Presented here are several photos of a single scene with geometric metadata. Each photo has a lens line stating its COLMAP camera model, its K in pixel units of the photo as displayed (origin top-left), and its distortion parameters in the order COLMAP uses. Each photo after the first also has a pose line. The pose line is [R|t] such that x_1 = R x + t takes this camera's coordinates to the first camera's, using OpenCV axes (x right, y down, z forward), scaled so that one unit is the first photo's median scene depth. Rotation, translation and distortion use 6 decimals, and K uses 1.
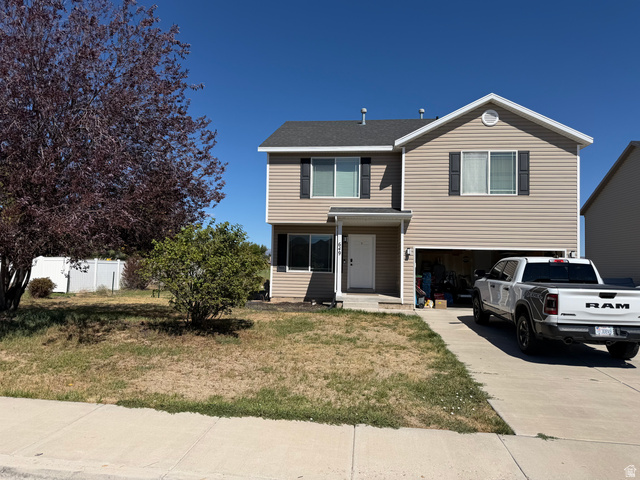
lens RADIAL K [[444.8, 0, 320.0], [0, 444.8, 240.0], [0, 0, 1]] dist [0.080805, -0.112748]
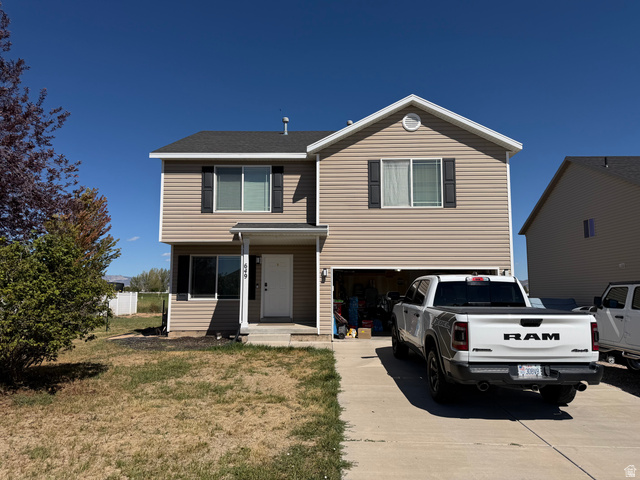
lens RADIAL K [[444.8, 0, 320.0], [0, 444.8, 240.0], [0, 0, 1]] dist [0.080805, -0.112748]
pose [[0.995896, -0.010194, 0.089927, 0.112814], [0.015406, 0.998229, -0.057457, 0.011769], [-0.089182, 0.058607, 0.994290, 0.141384]]
